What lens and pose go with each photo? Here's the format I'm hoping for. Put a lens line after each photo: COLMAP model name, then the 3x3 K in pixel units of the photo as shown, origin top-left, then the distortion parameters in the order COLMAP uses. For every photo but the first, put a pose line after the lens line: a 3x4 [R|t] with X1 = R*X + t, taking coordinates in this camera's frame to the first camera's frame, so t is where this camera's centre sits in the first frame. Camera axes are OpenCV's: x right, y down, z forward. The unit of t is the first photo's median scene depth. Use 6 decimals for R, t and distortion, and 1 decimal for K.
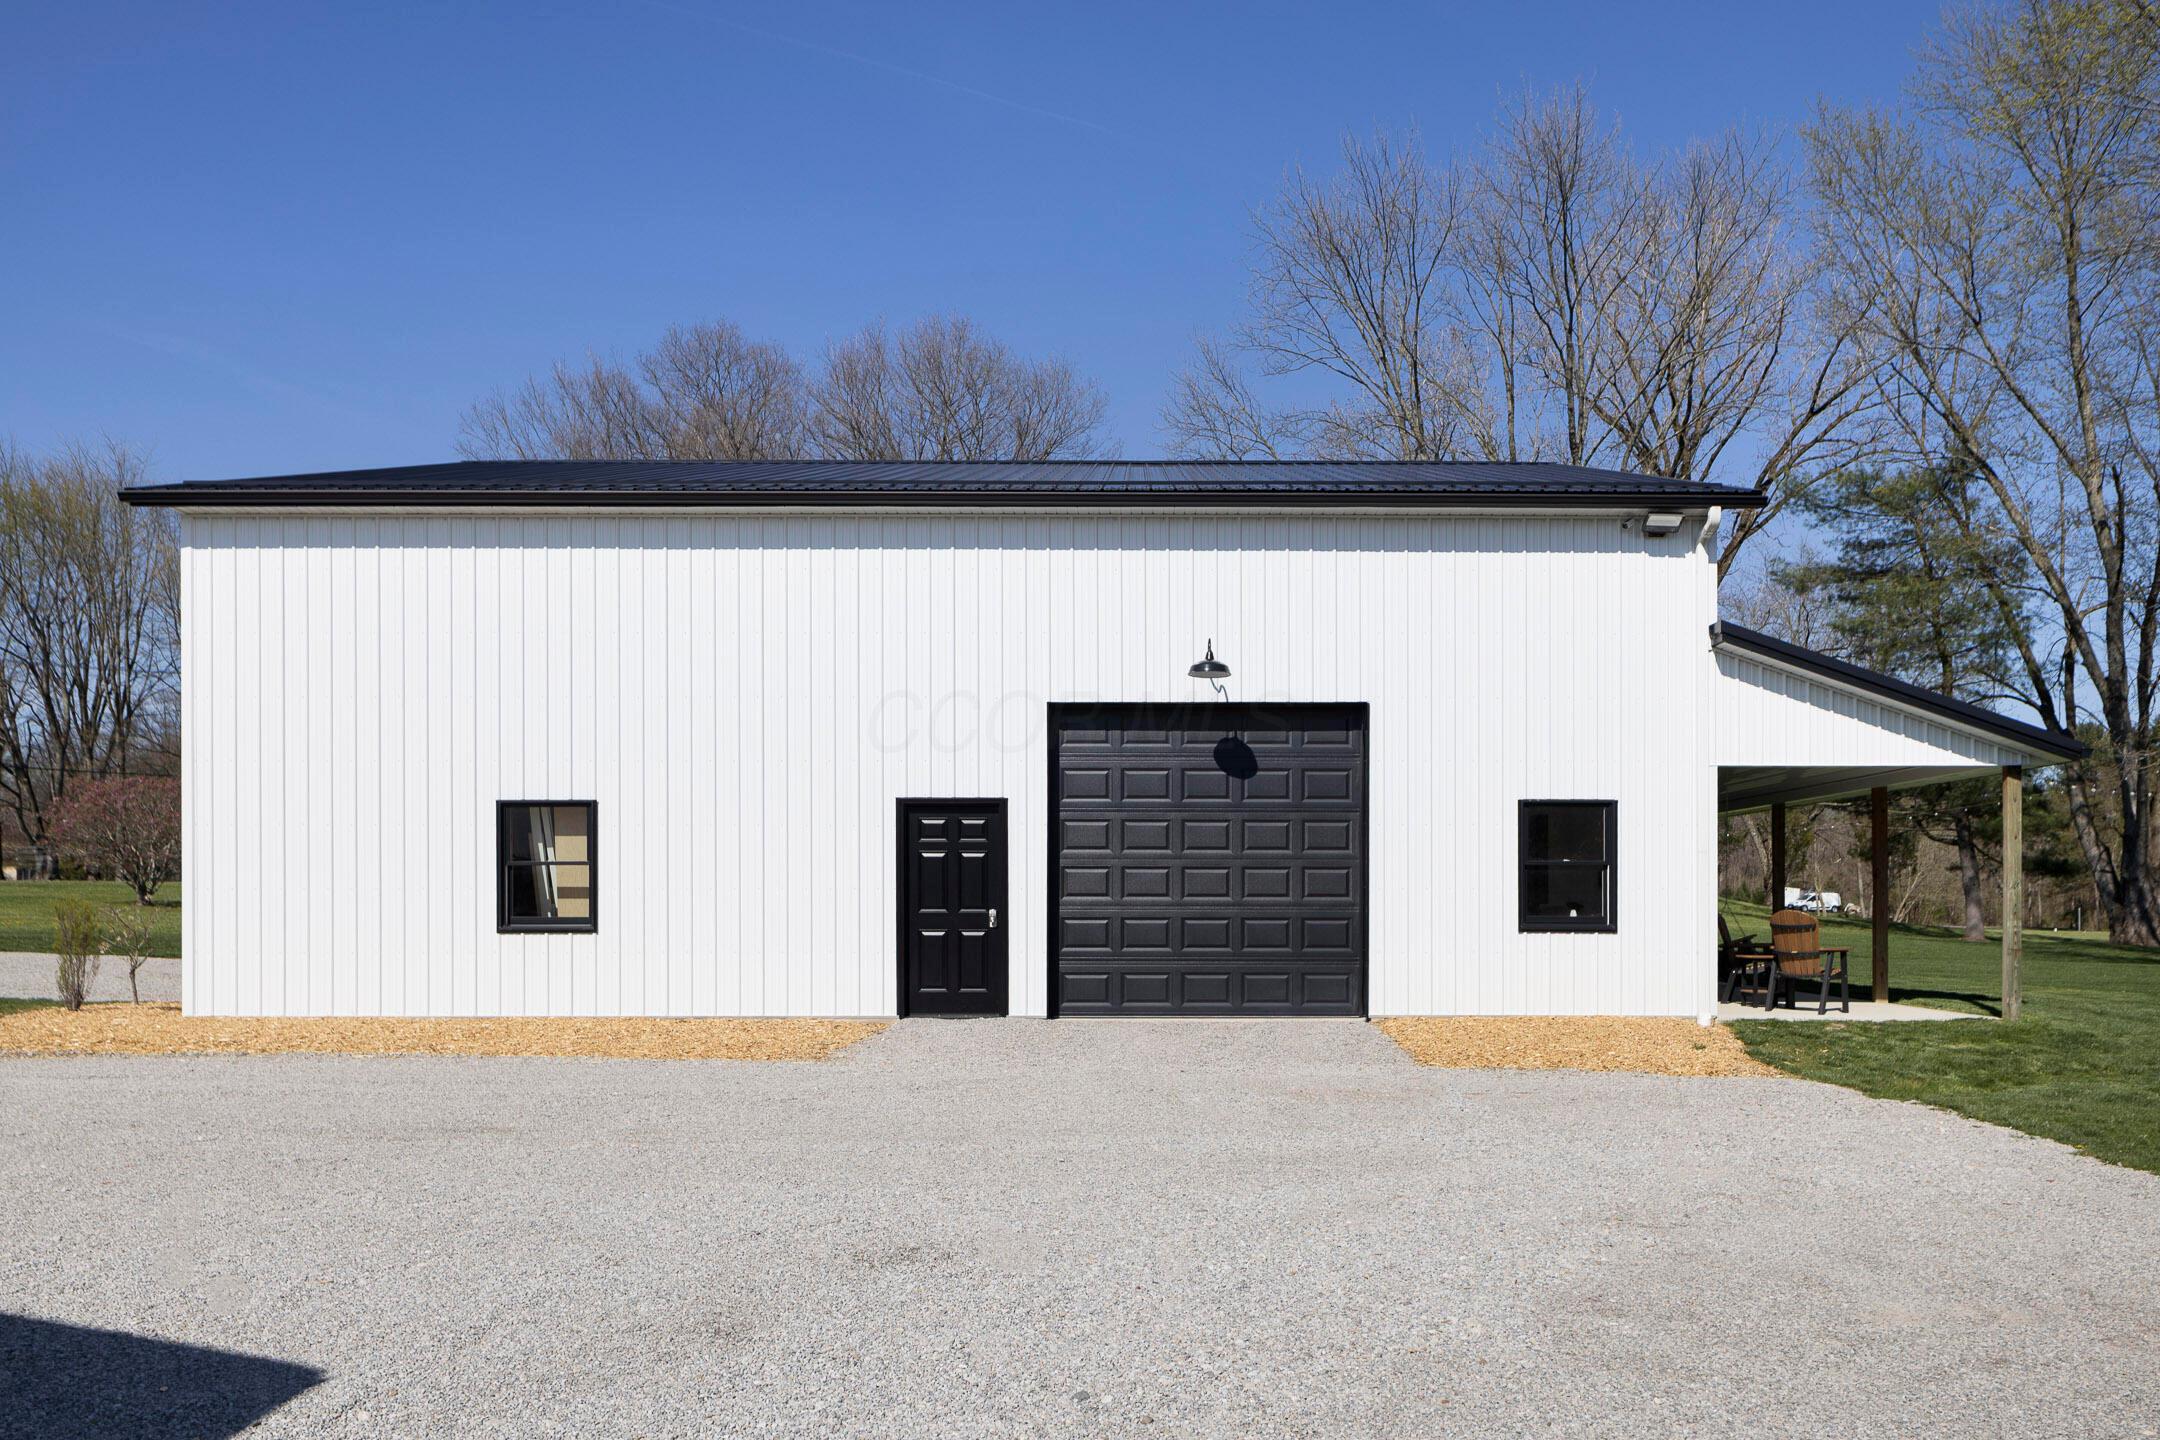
lens RADIAL K [[1470.4, 0, 1082.6], [0, 1470.4, 758.8], [0, 0, 1]] dist [-0.005800, -0.009051]
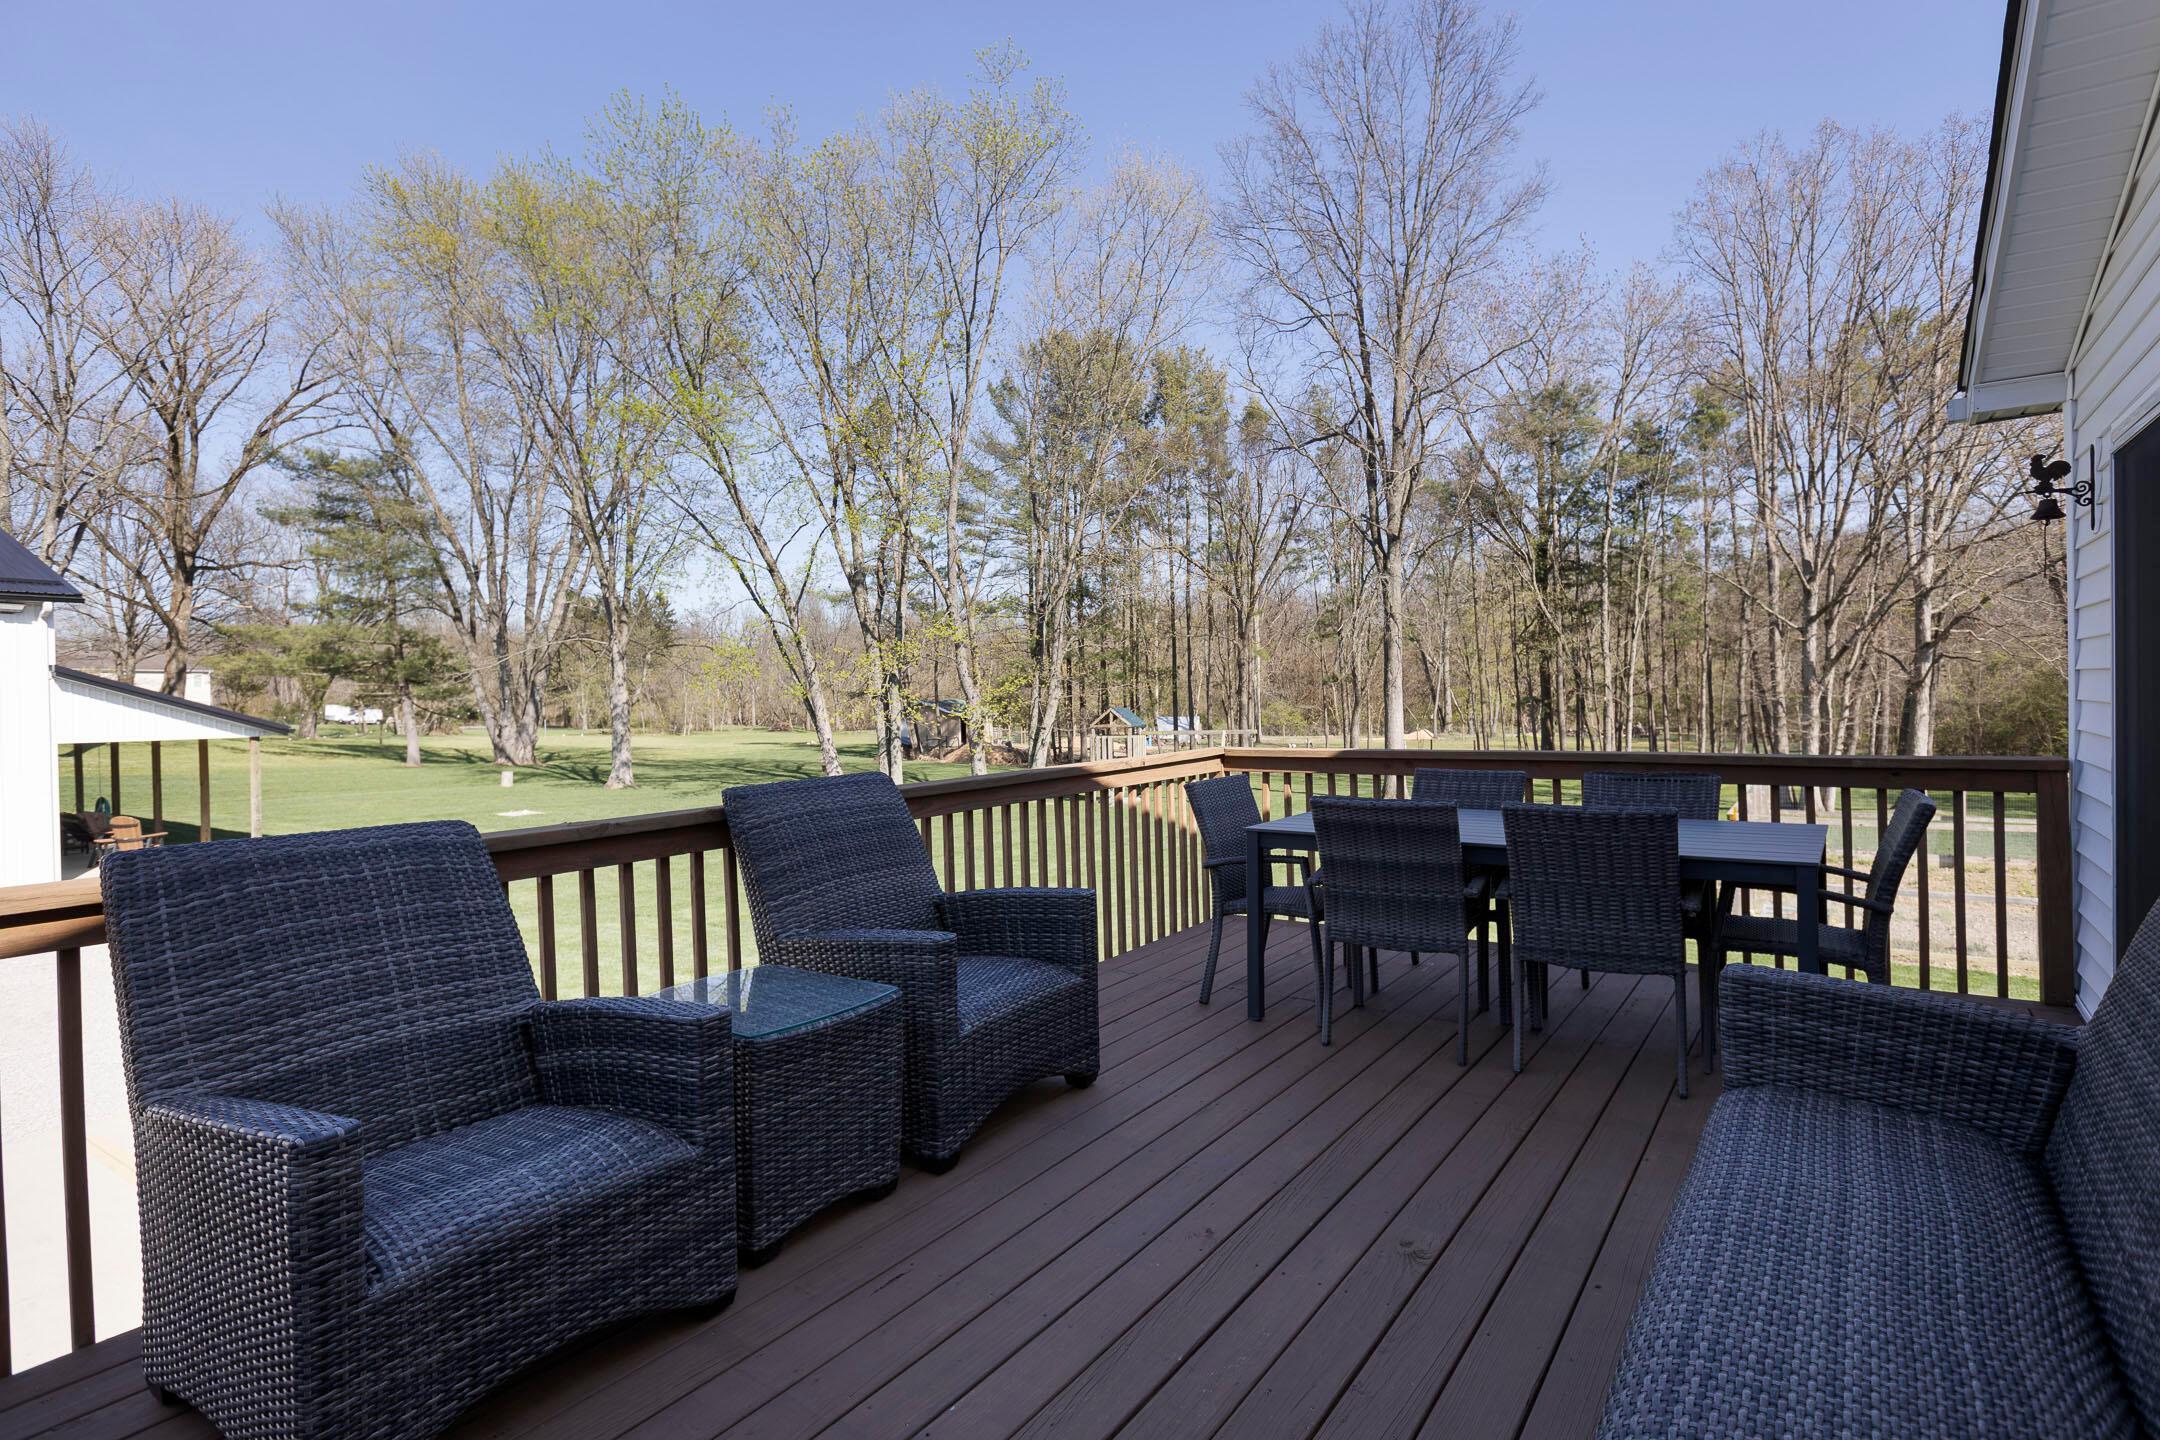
lens RADIAL K [[1160.8, 0, 1080.0], [0, 1160.8, 720.0], [0, 0, 1]] dist [-0.001055, -0.000904]
pose [[0.546158, -0.019516, 0.837455, -0.019915], [-0.074821, 0.994596, 0.071973, -0.068576], [-0.834334, -0.101968, 0.541747, -0.250091]]
